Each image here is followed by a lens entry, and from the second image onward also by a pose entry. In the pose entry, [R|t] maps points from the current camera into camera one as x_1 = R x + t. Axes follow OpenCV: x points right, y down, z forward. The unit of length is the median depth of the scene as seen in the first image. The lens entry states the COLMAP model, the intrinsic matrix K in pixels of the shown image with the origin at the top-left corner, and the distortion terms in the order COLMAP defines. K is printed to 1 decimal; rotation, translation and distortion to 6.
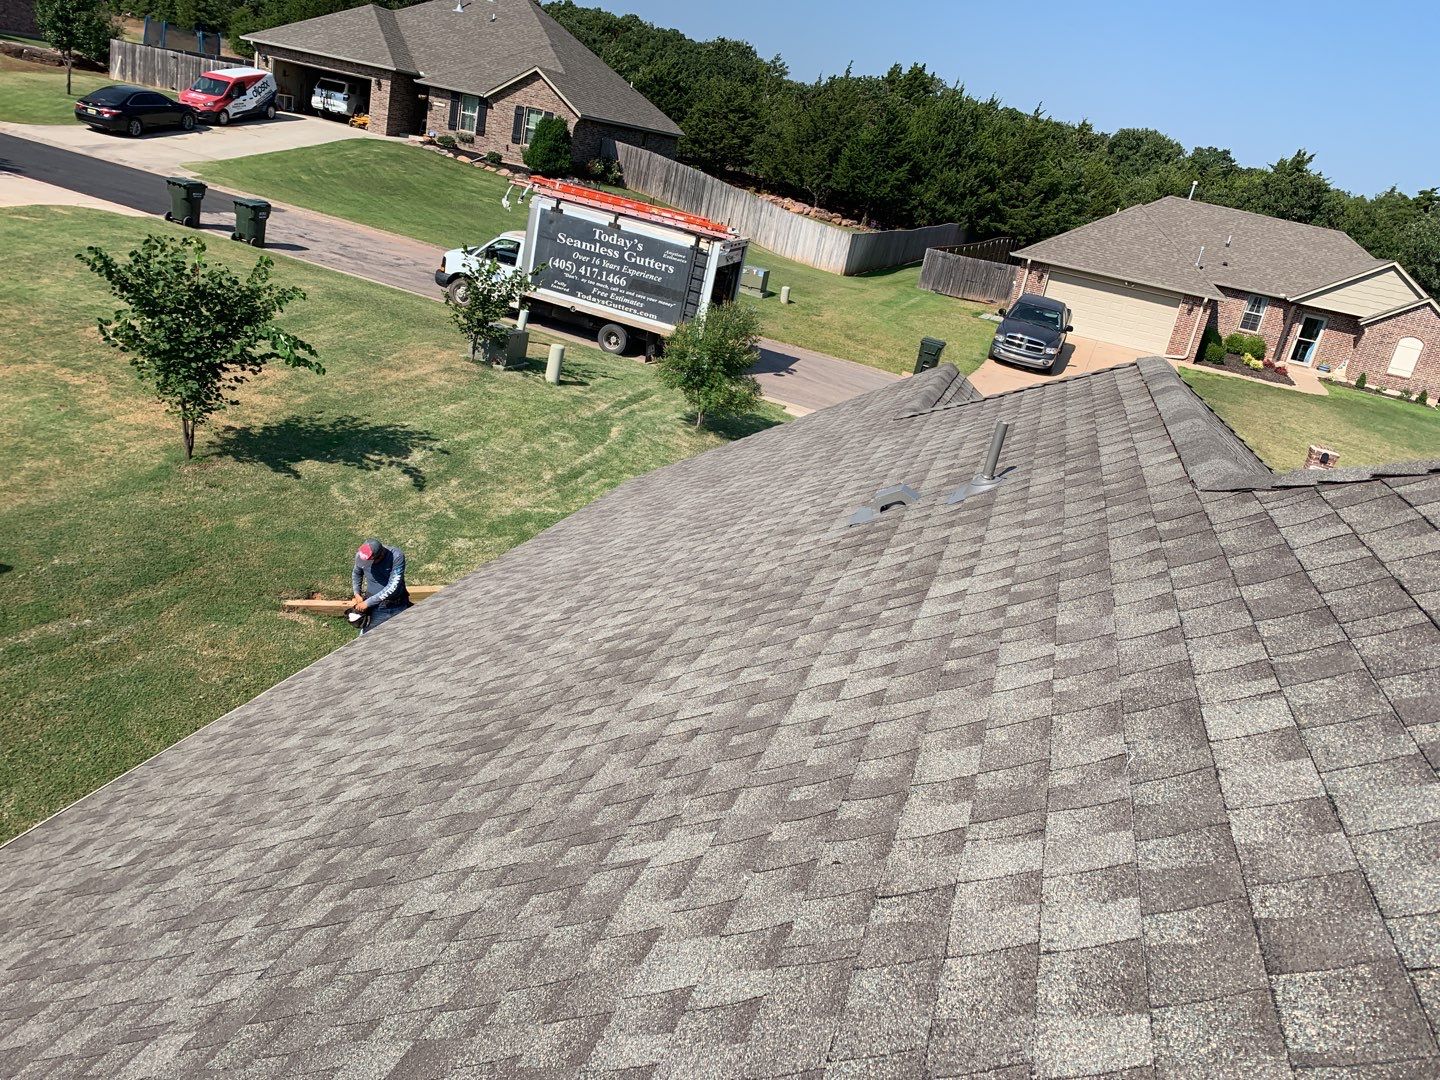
lens RADIAL K [[1102.6, 0, 720.4], [0, 1102.6, 542.4], [0, 0, 1]] dist [0.036395, -0.040604]
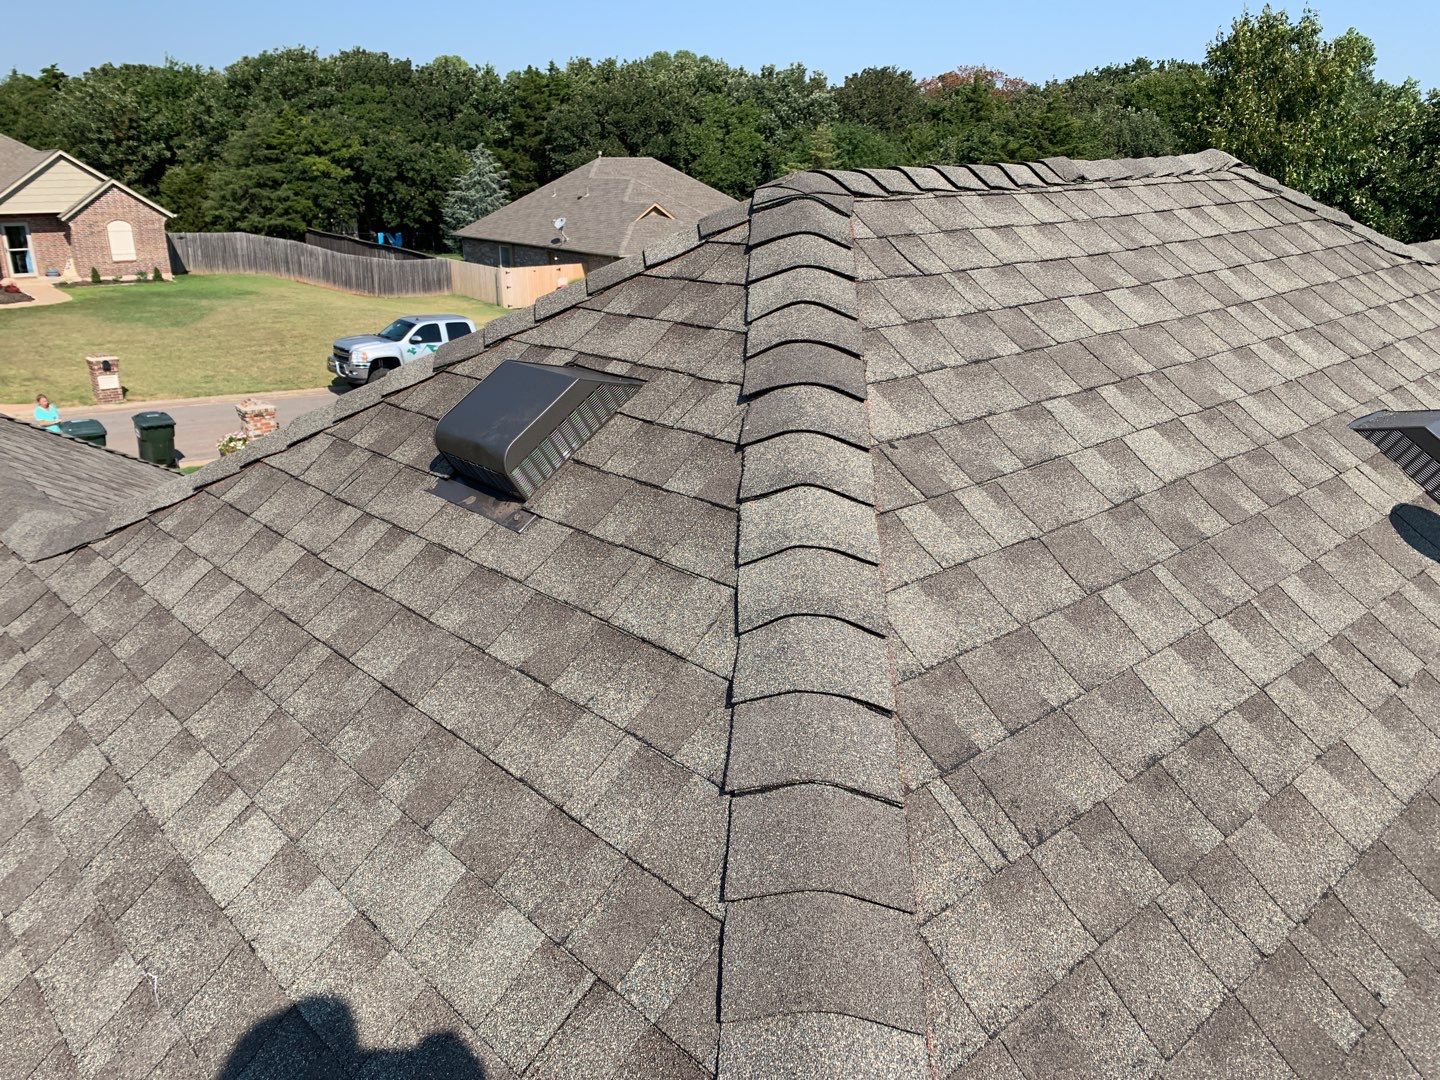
lens RADIAL K [[1102.6, 0, 707.7], [0, 1102.6, 538.6], [0, 0, 1]] dist [0.036395, -0.040604]
pose [[0.493068, -0.457206, 0.740166, 0.077870], [0.385212, 0.877565, 0.285467, -0.140346], [-0.780061, 0.144366, 0.608821, 0.072935]]
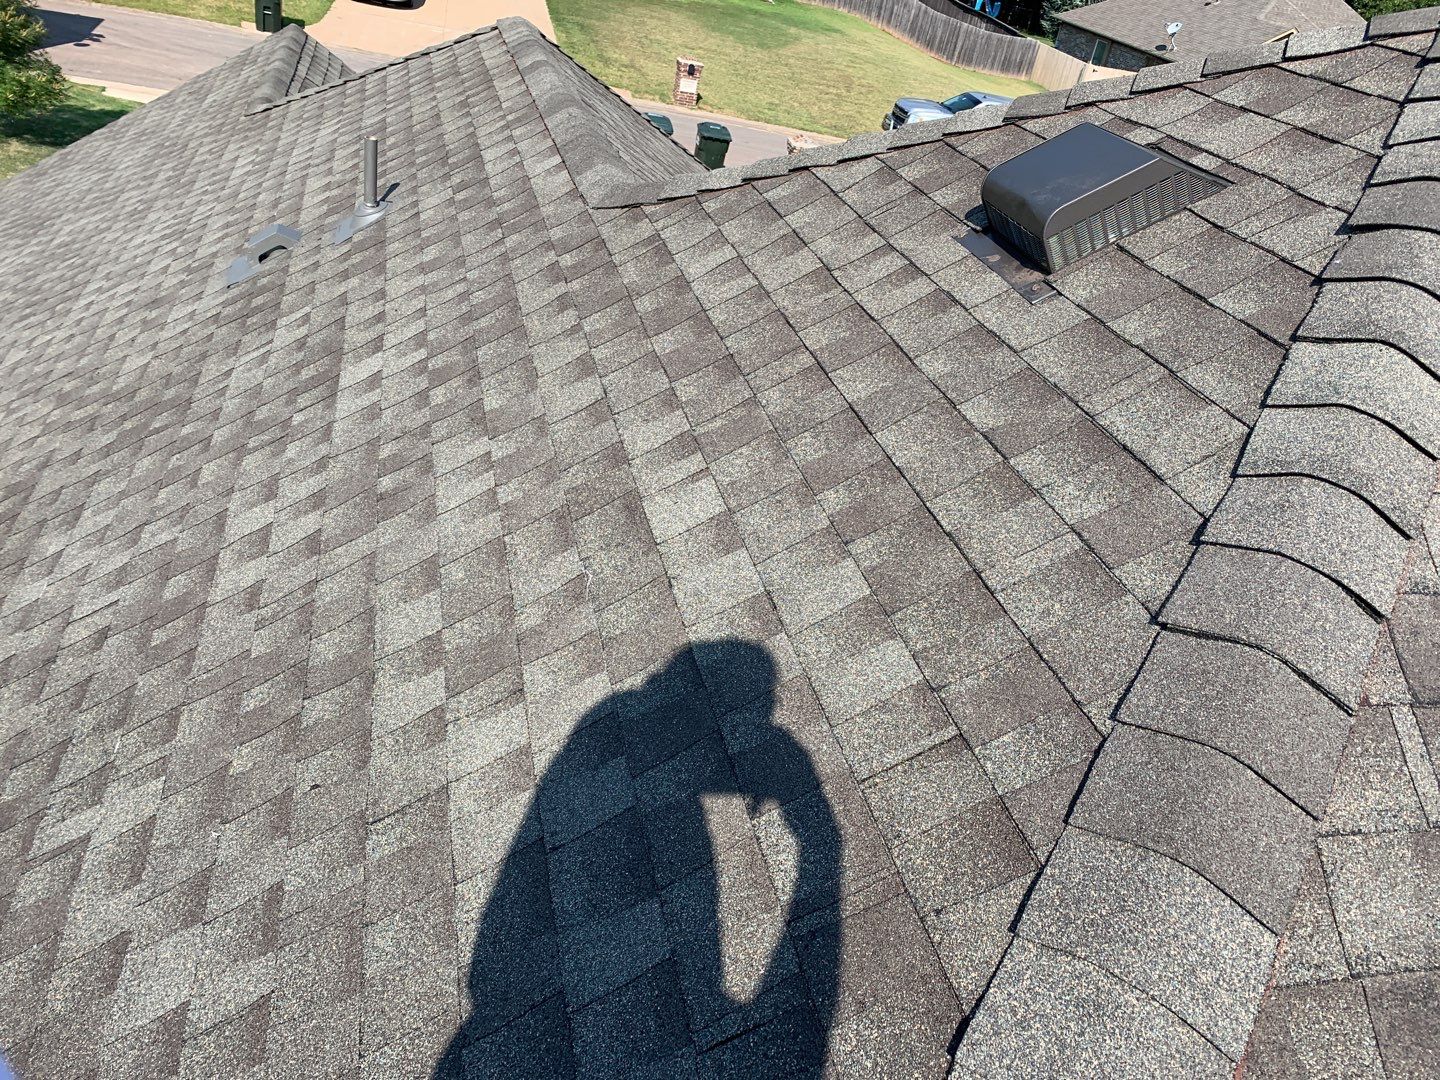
lens RADIAL K [[1102.6, 0, 735.8], [0, 1102.6, 541.3], [0, 0, 1]] dist [0.036395, -0.040604]
pose [[0.852915, -0.310428, 0.419726, 0.062528], [0.169607, 0.925156, 0.339589, -0.110334], [-0.493730, -0.218452, 0.841730, 0.092370]]
